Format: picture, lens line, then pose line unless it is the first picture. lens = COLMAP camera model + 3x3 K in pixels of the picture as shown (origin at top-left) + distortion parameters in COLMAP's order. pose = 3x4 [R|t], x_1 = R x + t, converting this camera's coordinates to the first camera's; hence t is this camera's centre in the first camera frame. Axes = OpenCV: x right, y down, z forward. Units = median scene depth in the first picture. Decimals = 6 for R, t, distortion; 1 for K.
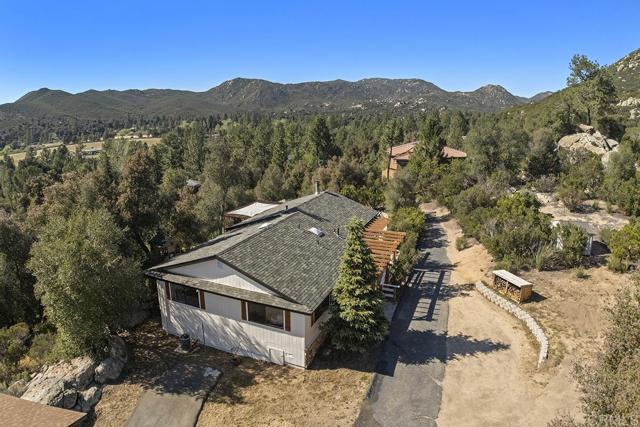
lens RADIAL K [[414.5, 0, 322.7], [0, 414.5, 195.7], [0, 0, 1]] dist [-0.190058, 0.021469]
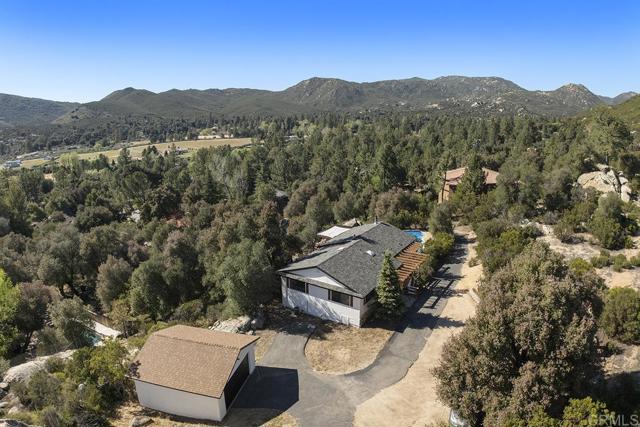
lens RADIAL K [[414.5, 0, 322.7], [0, 414.5, 195.7], [0, 0, 1]] dist [-0.190058, 0.021469]
pose [[0.983927, 0.031515, -0.175768, 0.056479], [-0.030625, 0.999501, 0.007776, -0.112151], [0.175926, -0.002269, 0.984401, -0.506596]]
